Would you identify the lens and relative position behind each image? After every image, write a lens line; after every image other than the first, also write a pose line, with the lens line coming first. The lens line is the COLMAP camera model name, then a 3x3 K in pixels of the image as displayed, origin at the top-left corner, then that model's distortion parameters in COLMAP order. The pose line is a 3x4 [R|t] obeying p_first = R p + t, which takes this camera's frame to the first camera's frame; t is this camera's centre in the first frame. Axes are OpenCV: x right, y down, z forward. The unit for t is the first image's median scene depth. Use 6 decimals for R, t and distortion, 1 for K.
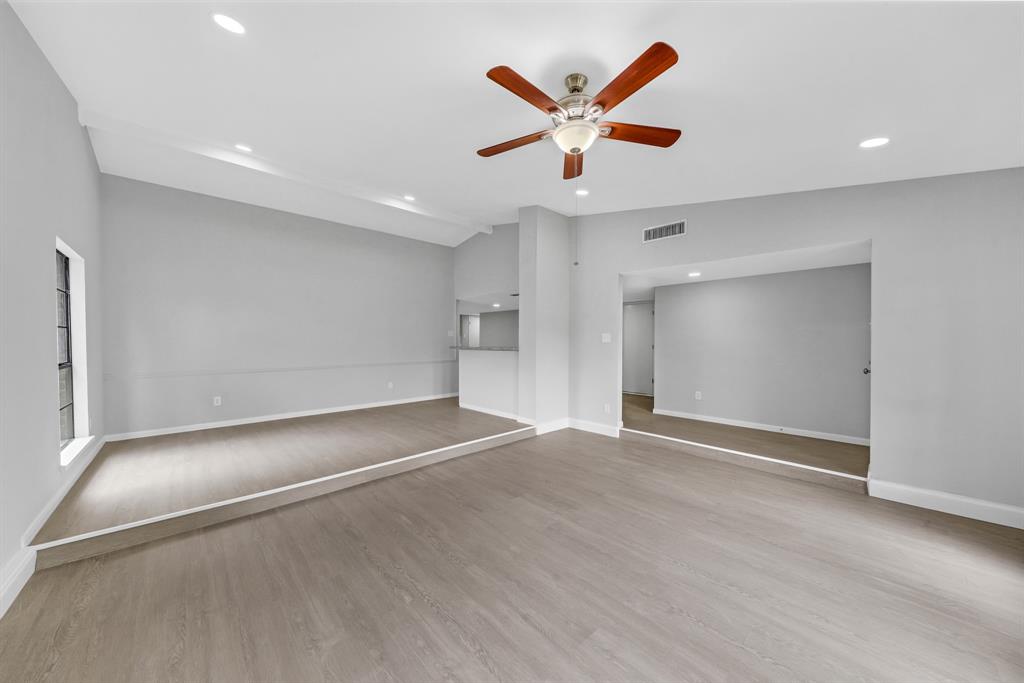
lens RADIAL K [[352.7, 0, 512.0], [0, 352.7, 341.5], [0, 0, 1]] dist [-0.001045, -0.000023]
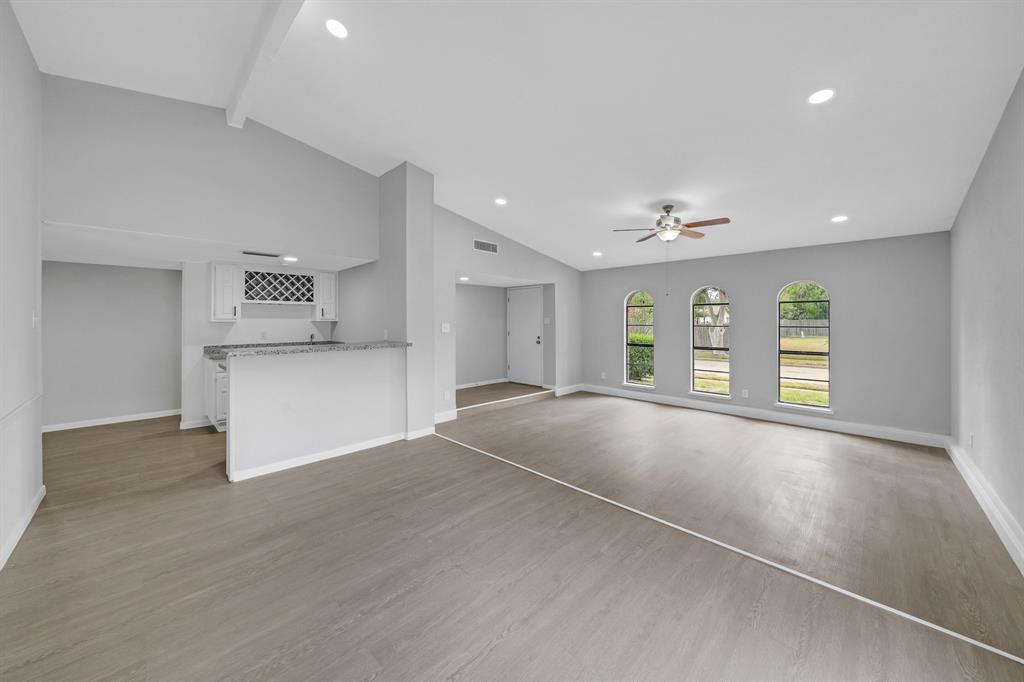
lens RADIAL K [[364.9, 0, 503.0], [0, 364.9, 320.9], [0, 0, 1]] dist [-0.002801, -0.000141]
pose [[-0.024613, 0.000970, 0.999697, -1.129598], [0.003037, 0.999995, -0.000896, -0.042038], [-0.999692, 0.003014, -0.024616, 1.185531]]
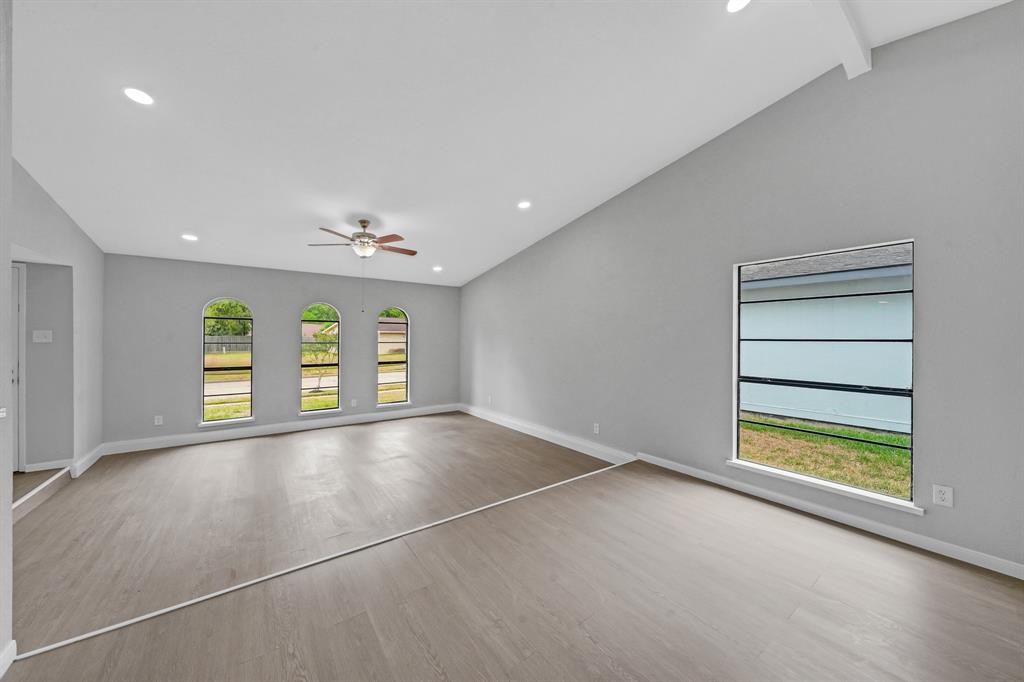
lens RADIAL K [[360.1, 0, 507.4], [0, 360.1, 336.7], [0, 0, 1]] dist [-0.000099, 0.000065]
pose [[-0.991895, -0.001543, 0.127050, -0.528559], [-0.001591, 0.999999, -0.000277, -0.045795], [-0.127050, -0.000477, -0.991896, 1.731704]]
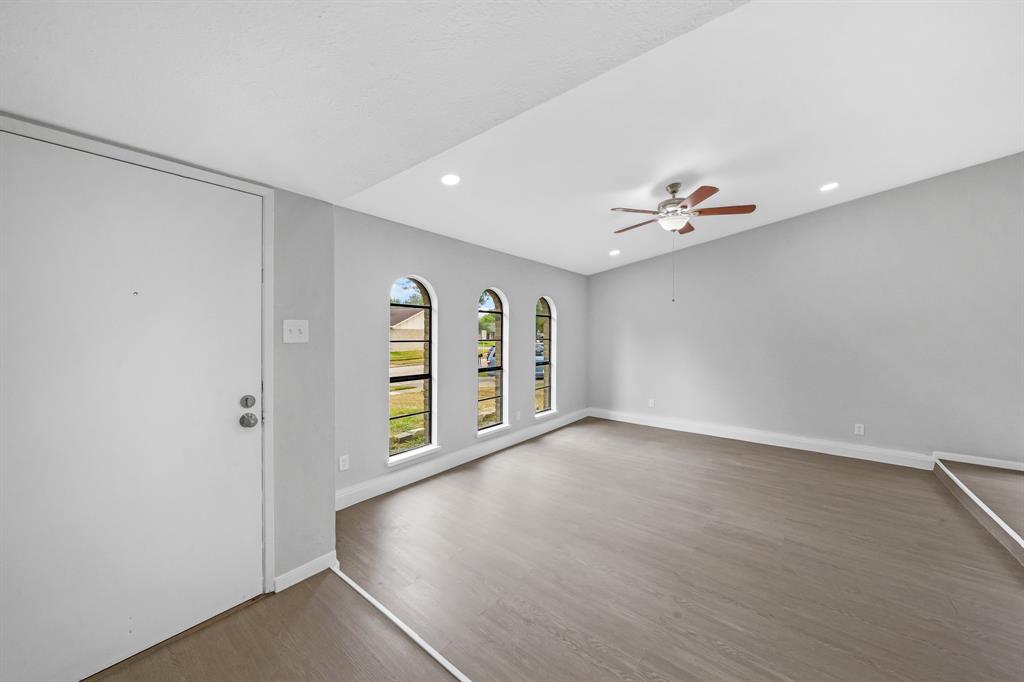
lens RADIAL K [[364.5, 0, 513.2], [0, 364.5, 334.7], [0, 0, 1]] dist [-0.002199, -0.000170]
pose [[-0.988867, -0.005104, -0.148714, 0.664190], [-0.006195, 0.999957, 0.006877, -0.045086], [0.148673, 0.007722, -0.988856, 1.477640]]
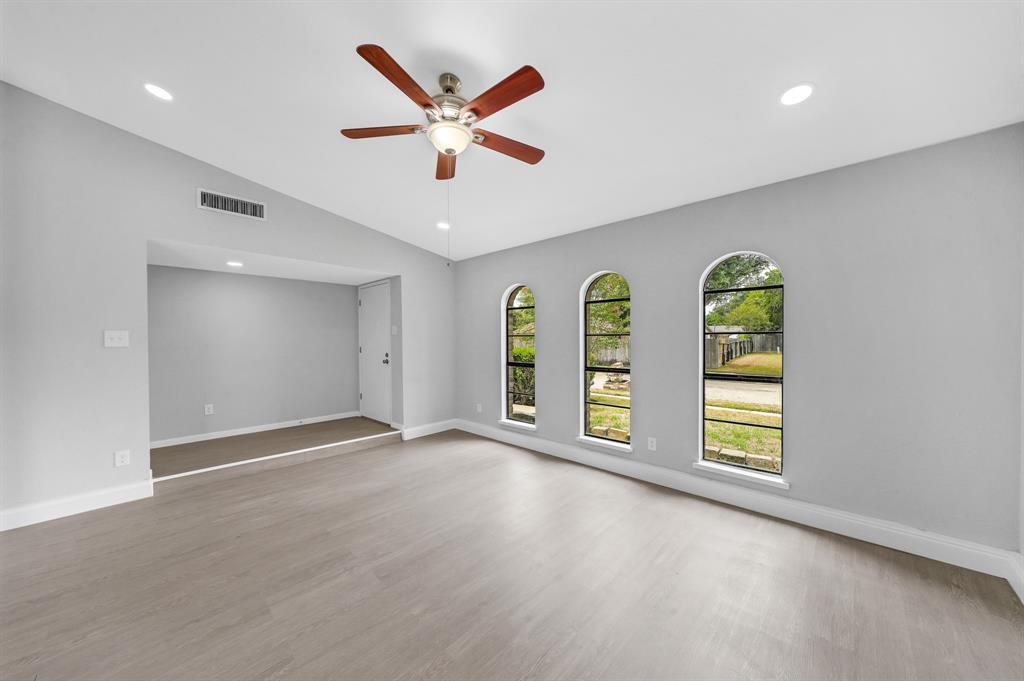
lens RADIAL K [[357.7, 0, 503.7], [0, 357.7, 341.4], [0, 0, 1]] dist [-0.001004, 0.000005]
pose [[-0.047862, -0.005024, 0.998841, -0.496876], [0.009110, 0.999944, 0.005466, -0.005063], [-0.998812, 0.009361, -0.047813, 0.532242]]
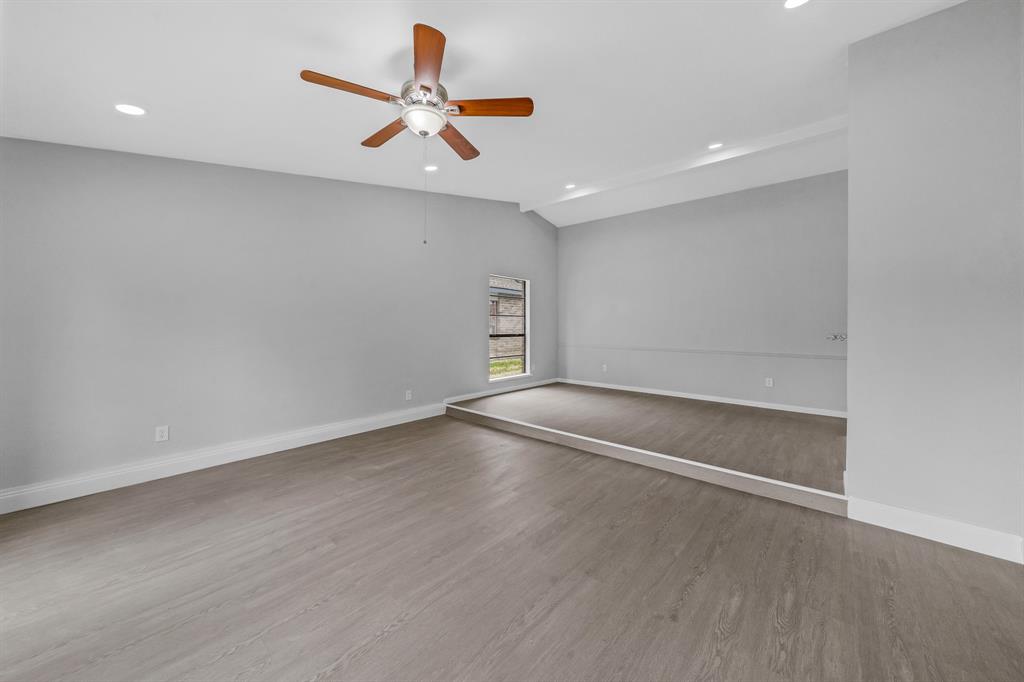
lens RADIAL K [[364.9, 0, 503.0], [0, 364.9, 320.9], [0, 0, 1]] dist [-0.002801, -0.000141]
pose [[0.084592, -0.010282, -0.996363, 0.730457], [-0.007431, 0.999912, -0.010949, 0.007501], [0.996388, 0.008330, 0.084508, 0.672994]]
